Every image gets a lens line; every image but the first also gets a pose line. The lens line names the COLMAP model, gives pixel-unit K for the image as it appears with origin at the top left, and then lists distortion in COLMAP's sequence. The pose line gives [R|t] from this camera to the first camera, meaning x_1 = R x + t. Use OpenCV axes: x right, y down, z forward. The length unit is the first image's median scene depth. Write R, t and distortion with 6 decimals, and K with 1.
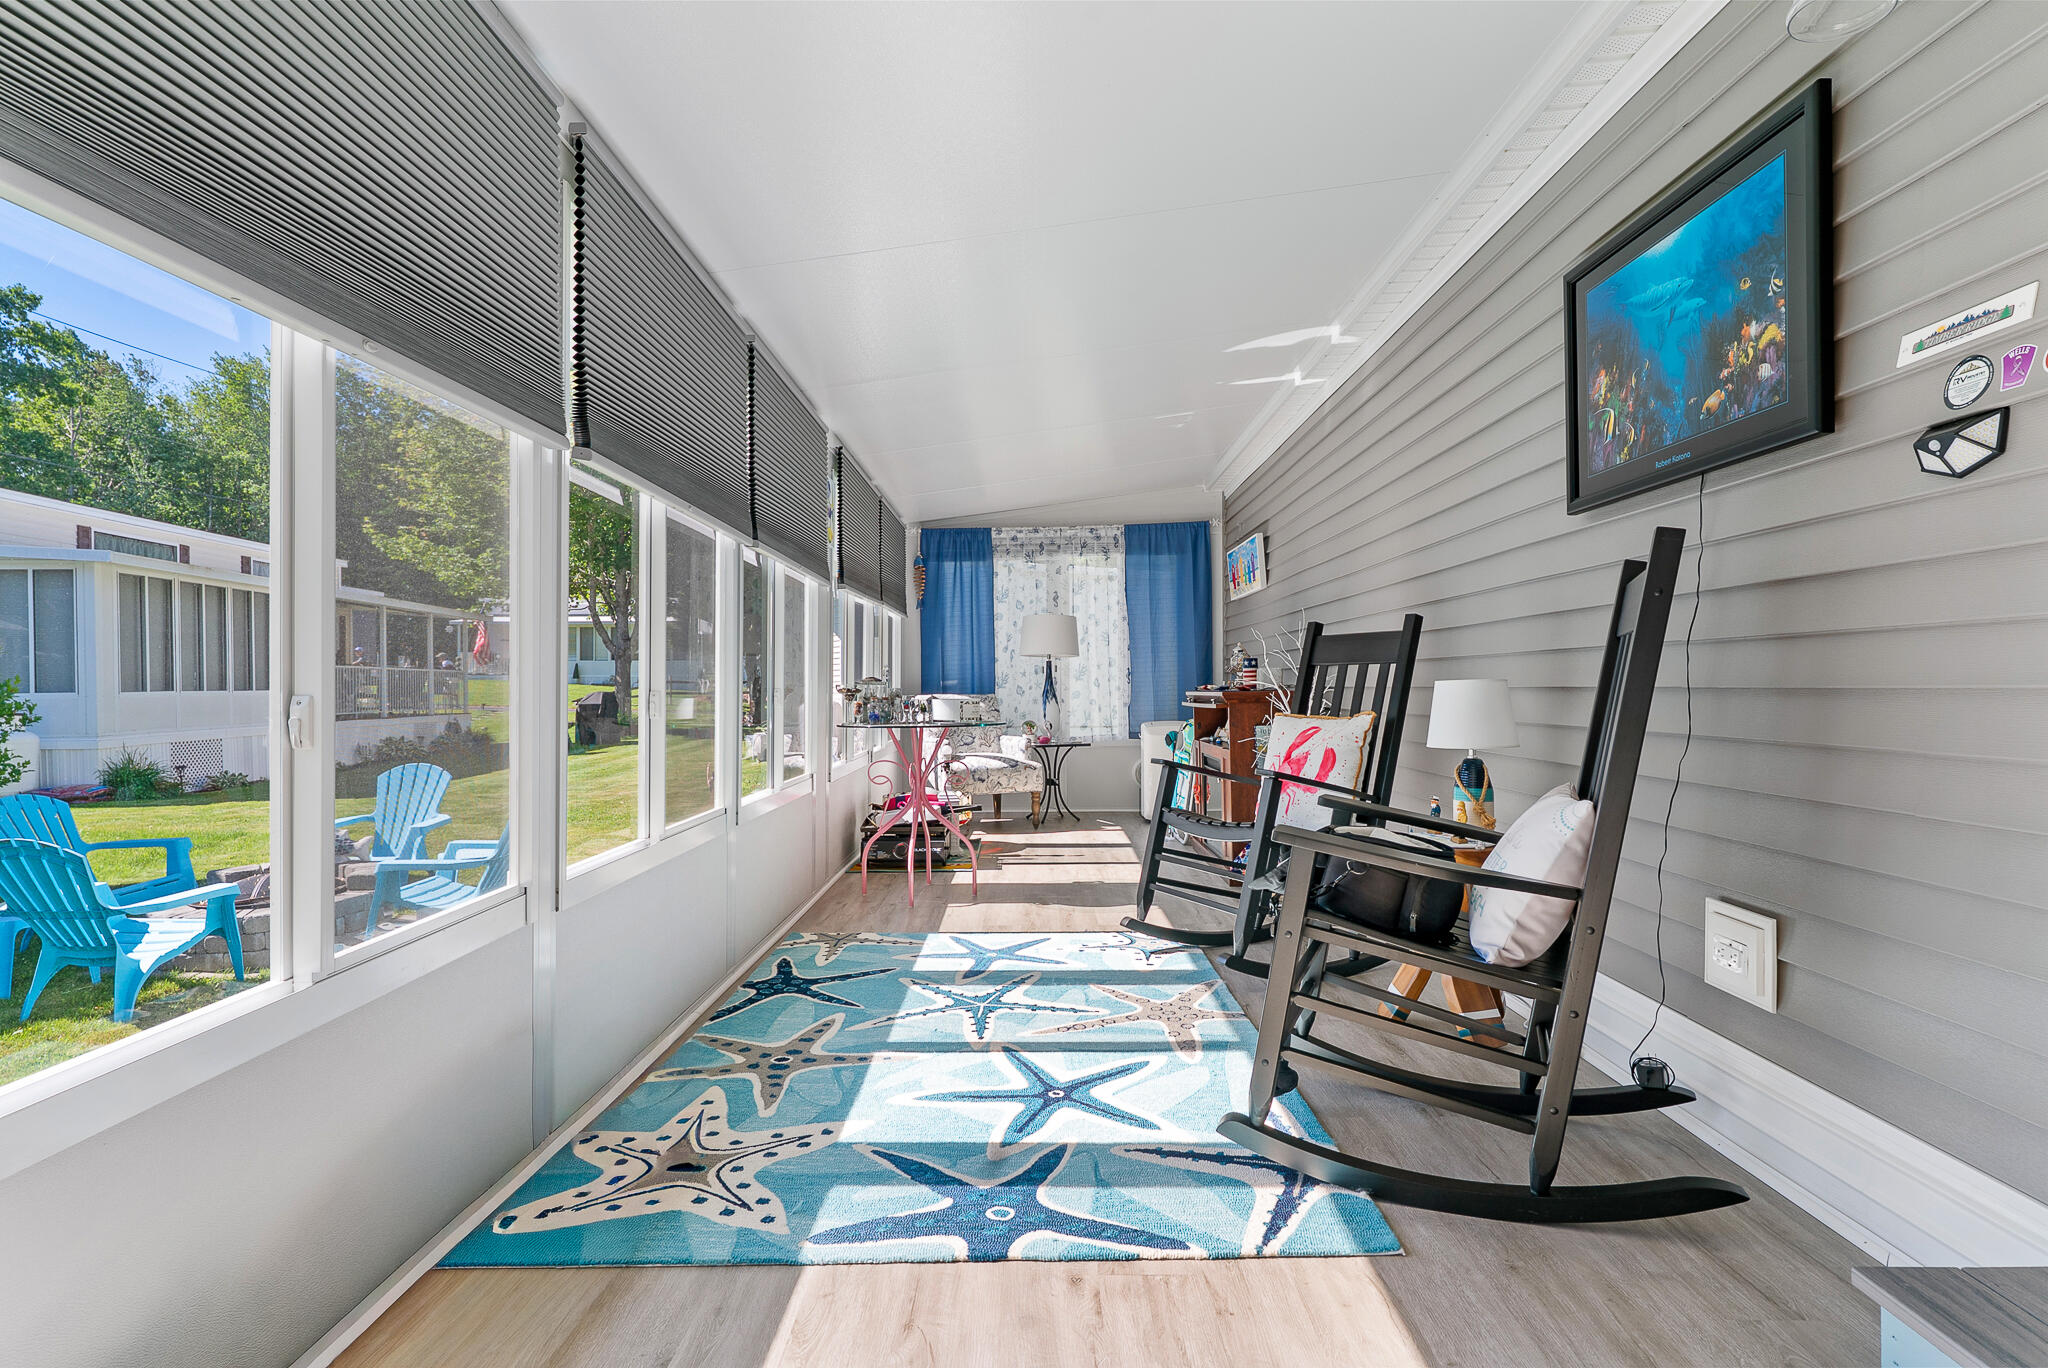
lens RADIAL K [[1063.4, 0, 1022.4], [0, 1063.4, 689.3], [0, 0, 1]] dist [-0.000175, -0.000026]
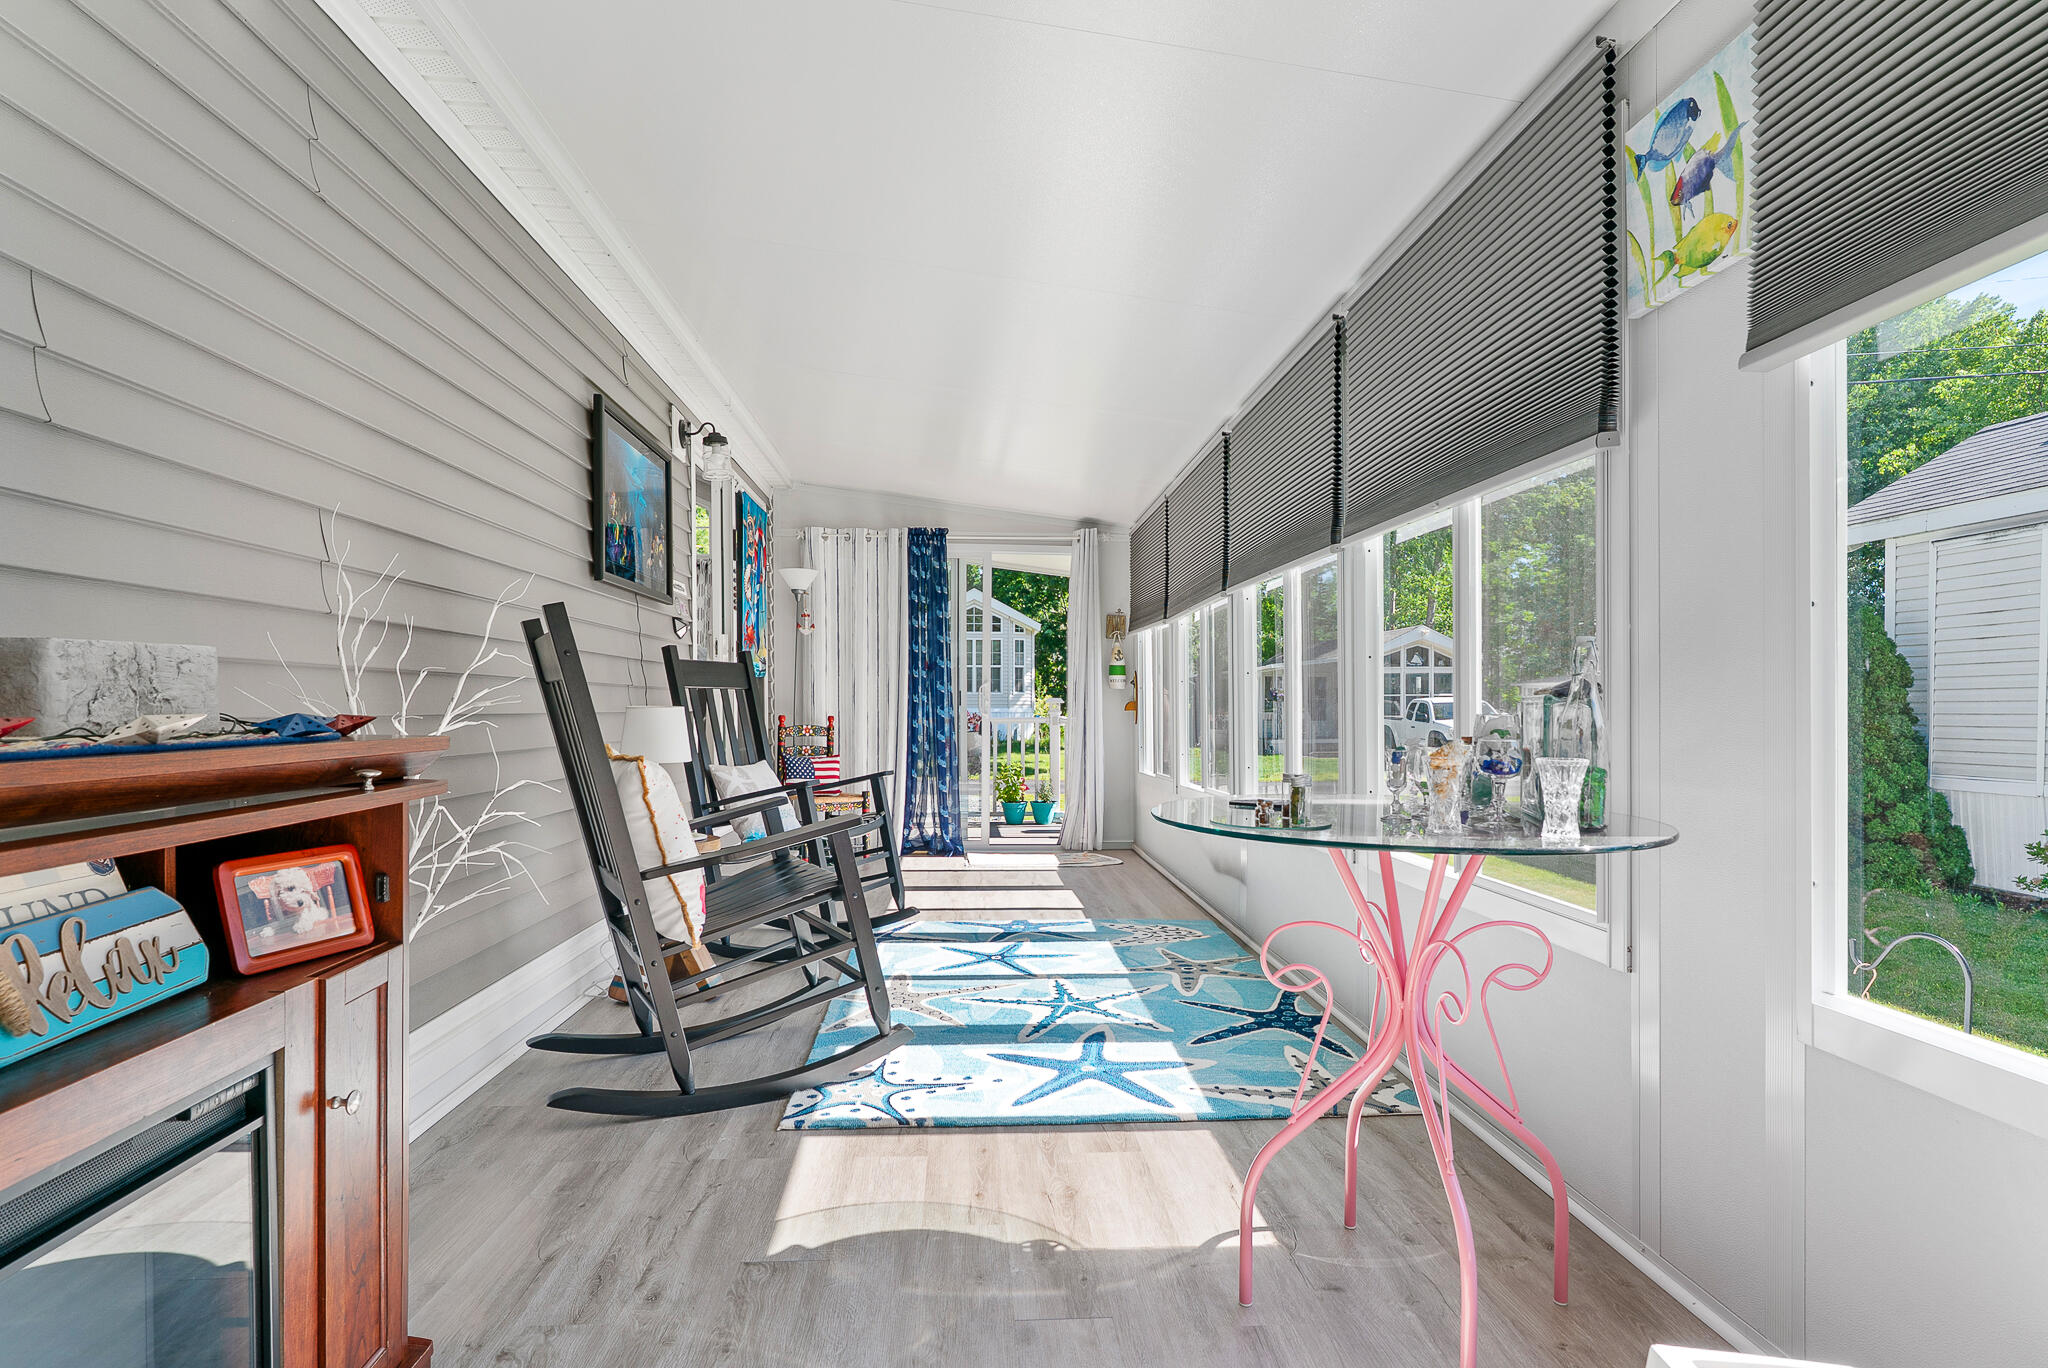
lens RADIAL K [[1063.4, 0, 1020.6], [0, 1063.4, 696.0], [0, 0, 1]] dist [-0.000175, -0.000026]
pose [[-0.997713, 0.004040, -0.067476, 0.082000], [0.004433, 0.999974, -0.005682, -0.010016], [0.067452, -0.005969, -0.997705, 2.092759]]
